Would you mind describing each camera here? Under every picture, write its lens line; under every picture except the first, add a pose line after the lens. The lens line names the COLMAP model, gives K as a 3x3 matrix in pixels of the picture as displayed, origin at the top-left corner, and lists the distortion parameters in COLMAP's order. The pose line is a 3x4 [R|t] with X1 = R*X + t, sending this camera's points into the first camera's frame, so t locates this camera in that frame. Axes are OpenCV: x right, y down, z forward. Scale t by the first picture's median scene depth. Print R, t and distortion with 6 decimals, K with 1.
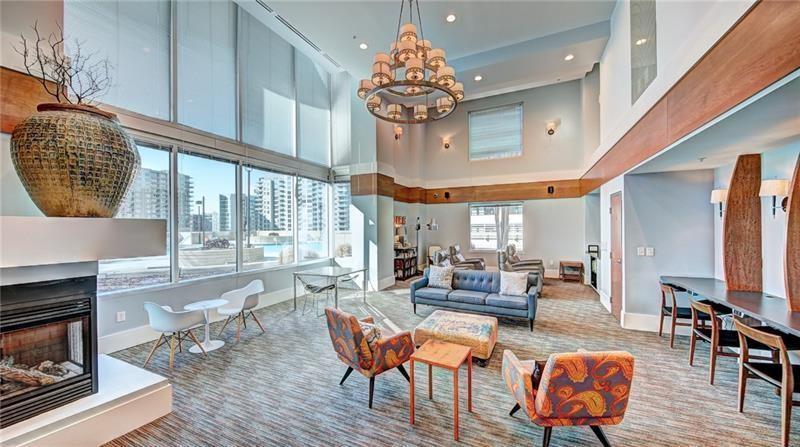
lens RADIAL K [[289.8, 0, 400.6], [0, 289.8, 224.6], [0, 0, 1]] dist [0.001127, -0.000010]
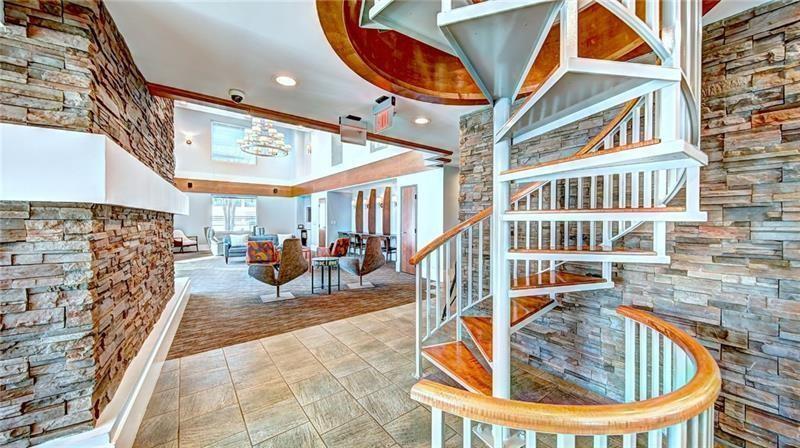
lens RADIAL K [[289.8, 0, 399.1], [0, 289.8, 220.6], [0, 0, 1]] dist [0.001127, -0.000010]
pose [[0.481096, 0.012170, 0.876584, -0.719660], [-0.017087, 0.999844, -0.004503, 0.050422], [-0.876501, -0.012812, 0.481229, -0.474139]]
